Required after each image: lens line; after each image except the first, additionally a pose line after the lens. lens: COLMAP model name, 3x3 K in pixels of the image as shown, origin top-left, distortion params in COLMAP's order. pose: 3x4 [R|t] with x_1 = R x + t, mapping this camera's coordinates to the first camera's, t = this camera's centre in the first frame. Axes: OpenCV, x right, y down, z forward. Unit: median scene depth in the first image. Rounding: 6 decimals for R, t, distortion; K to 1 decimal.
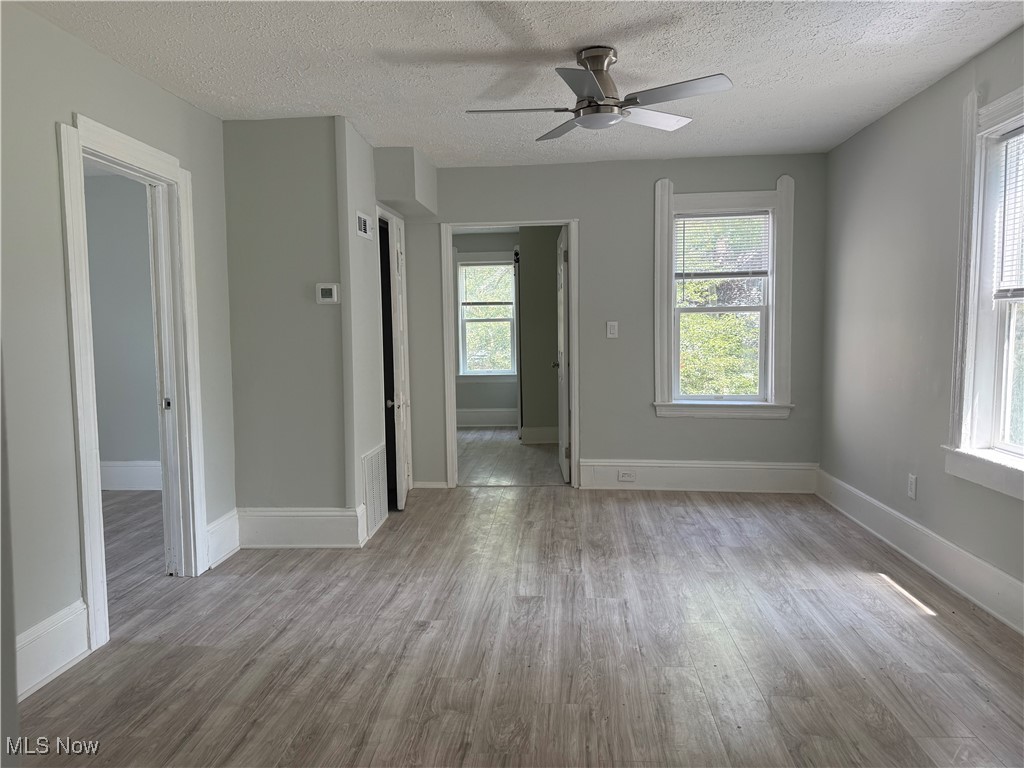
lens RADIAL K [[705.7, 0, 512.0], [0, 705.7, 384.0], [0, 0, 1]] dist [-0.000611, -0.002504]
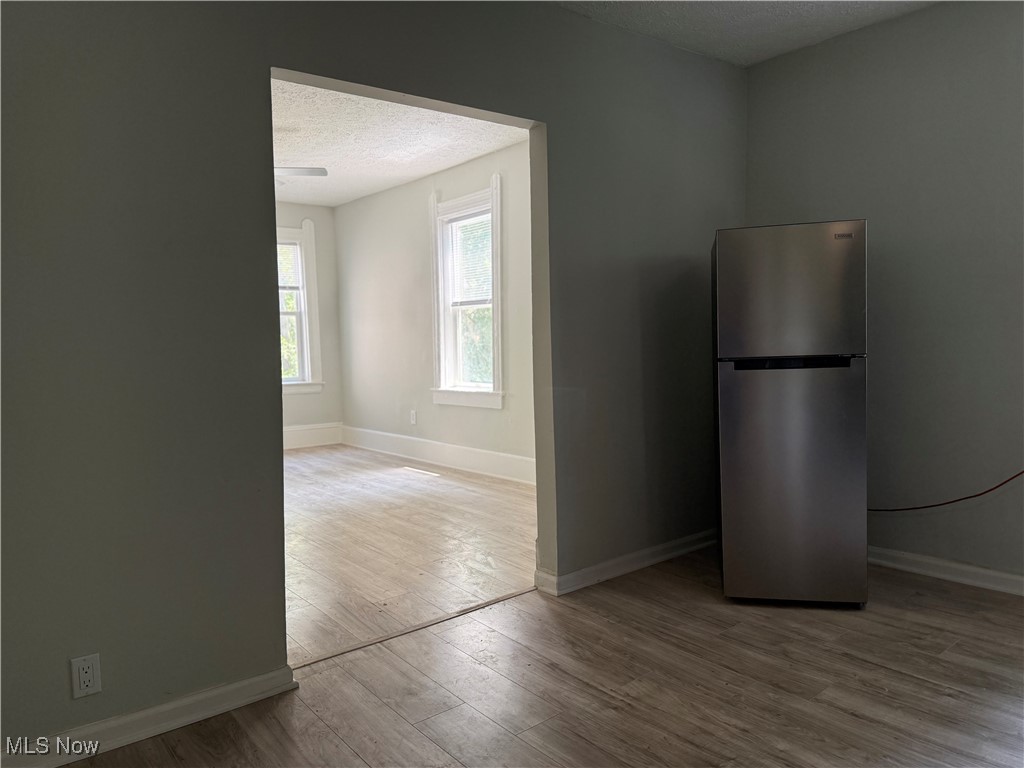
lens RADIAL K [[705.7, 0, 512.0], [0, 705.7, 384.0], [0, 0, 1]] dist [-0.000611, -0.002504]
pose [[0.717846, -0.039099, 0.695103, -0.312372], [0.059895, 0.998188, -0.005707, 0.063841], [-0.693620, 0.045730, 0.718888, -0.274977]]
